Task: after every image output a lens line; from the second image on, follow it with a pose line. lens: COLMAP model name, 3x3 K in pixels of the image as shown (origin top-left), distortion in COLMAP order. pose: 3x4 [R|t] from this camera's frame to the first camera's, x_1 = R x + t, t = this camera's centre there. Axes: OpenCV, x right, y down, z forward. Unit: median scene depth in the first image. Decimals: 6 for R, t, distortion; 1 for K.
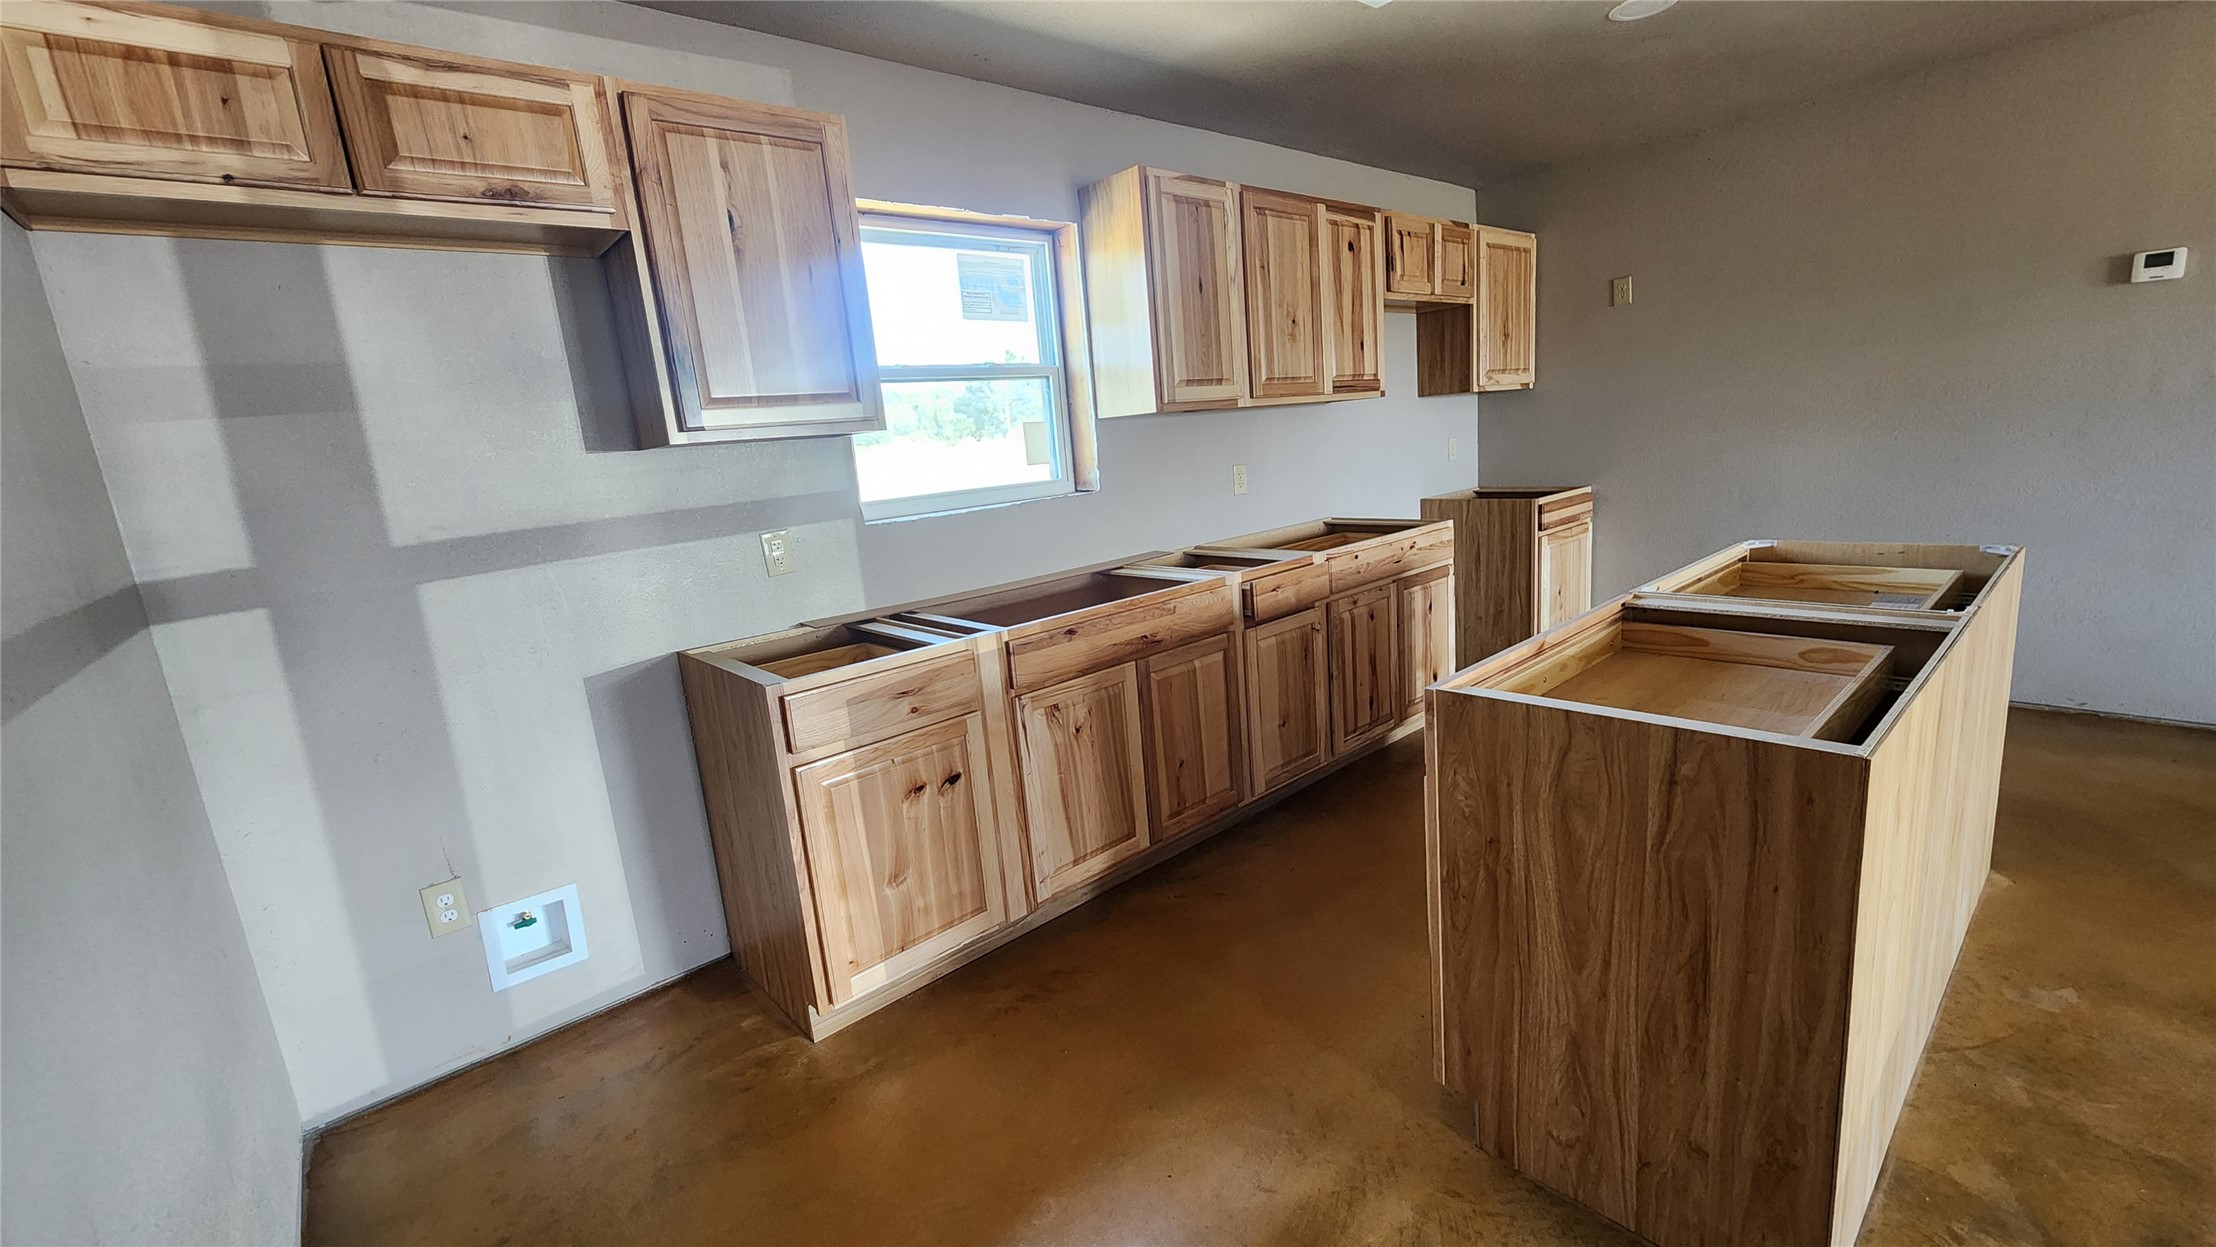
lens RADIAL K [[896.1, 0, 1115.6], [0, 896.1, 617.9], [0, 0, 1]] dist [-0.009548, 0.000901]
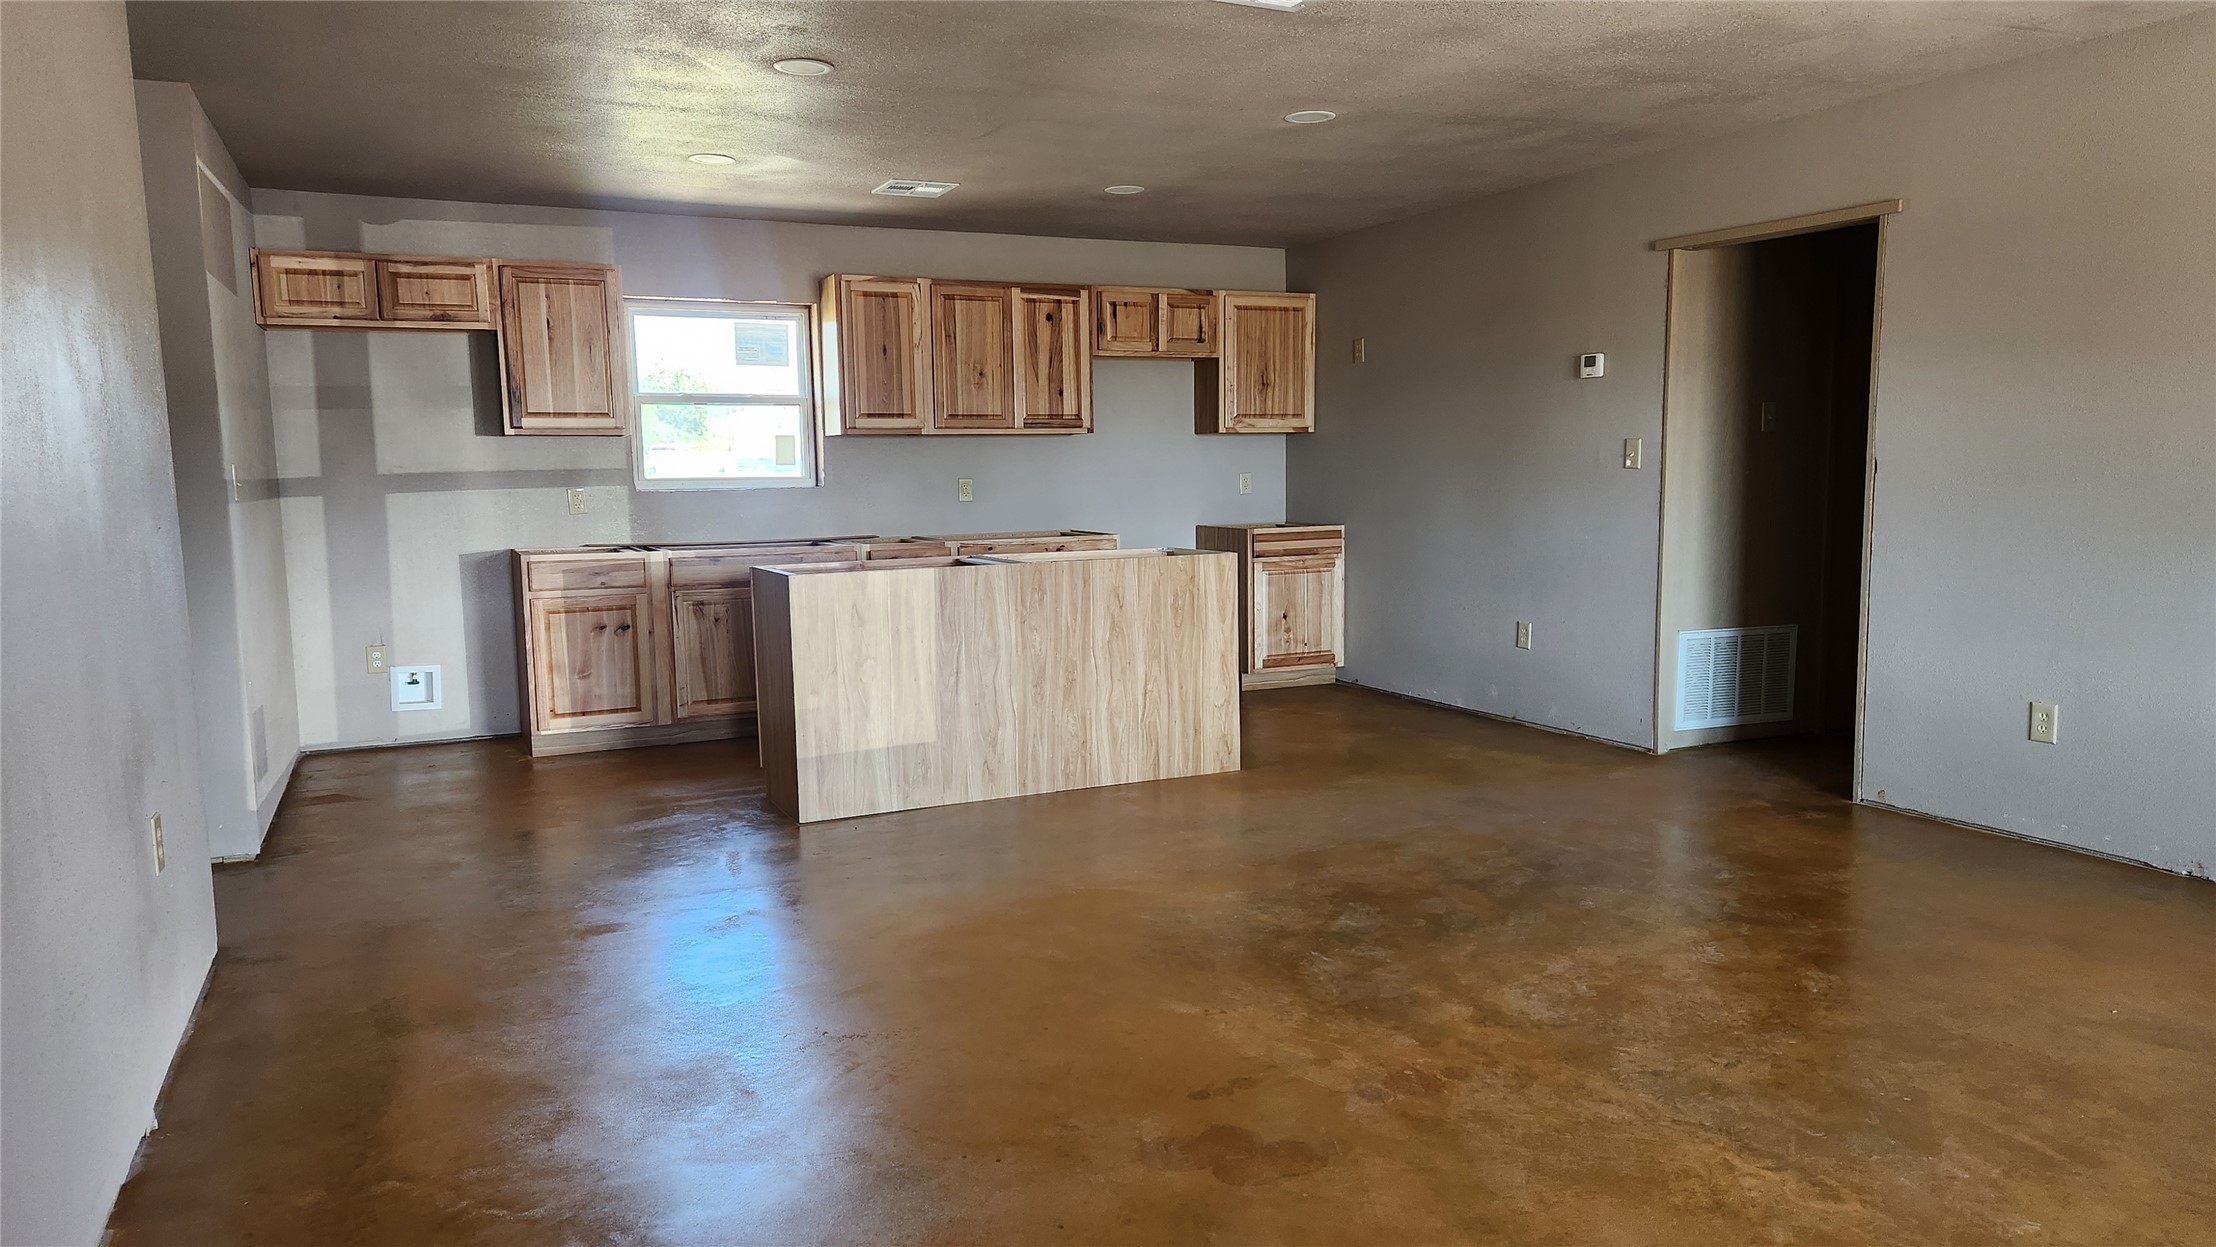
lens RADIAL K [[1489.2, 0, 1104.5], [0, 1489.2, 645.8], [0, 0, 1]] dist [0.029181, -0.005031]
pose [[0.954114, 0.102391, -0.281393, 1.419699], [-0.121950, 0.991128, -0.052850, 0.229909], [0.273485, 0.084741, 0.958136, -1.438618]]
